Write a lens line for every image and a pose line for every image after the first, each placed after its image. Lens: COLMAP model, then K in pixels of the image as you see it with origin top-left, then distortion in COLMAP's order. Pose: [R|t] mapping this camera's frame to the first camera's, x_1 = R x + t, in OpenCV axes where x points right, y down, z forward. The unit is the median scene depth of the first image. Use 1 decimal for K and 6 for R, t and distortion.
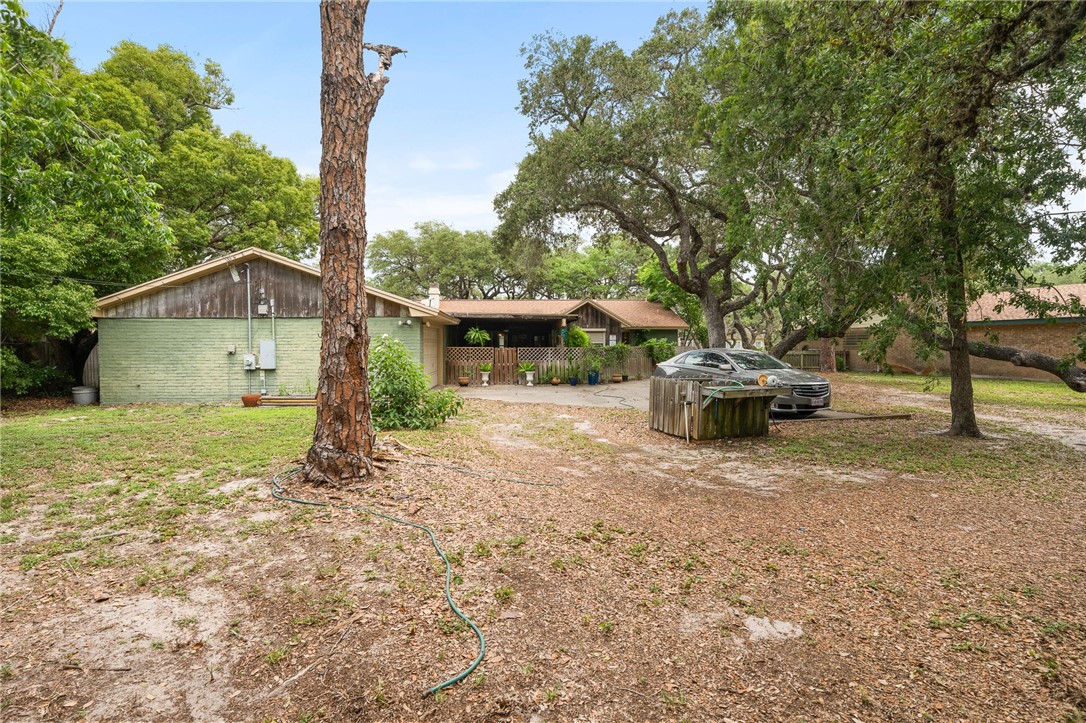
lens RADIAL K [[533.5, 0, 544.0], [0, 533.5, 358.8], [0, 0, 1]] dist [0.003674, -0.000336]
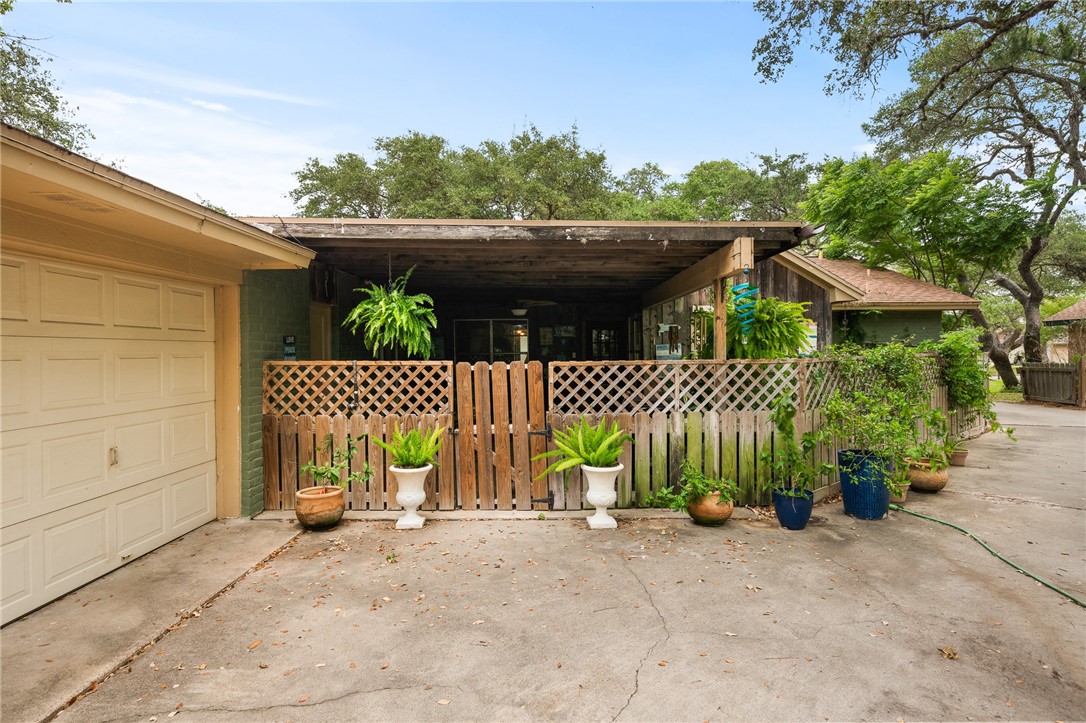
lens RADIAL K [[582.9, 0, 541.3], [0, 582.9, 359.8], [0, 0, 1]] dist [0.003086, 0.000326]
pose [[0.996626, -0.007766, -0.081715, -0.030790], [0.006948, 0.999923, -0.010288, -0.019070], [0.081788, 0.009686, 0.996603, 0.734558]]
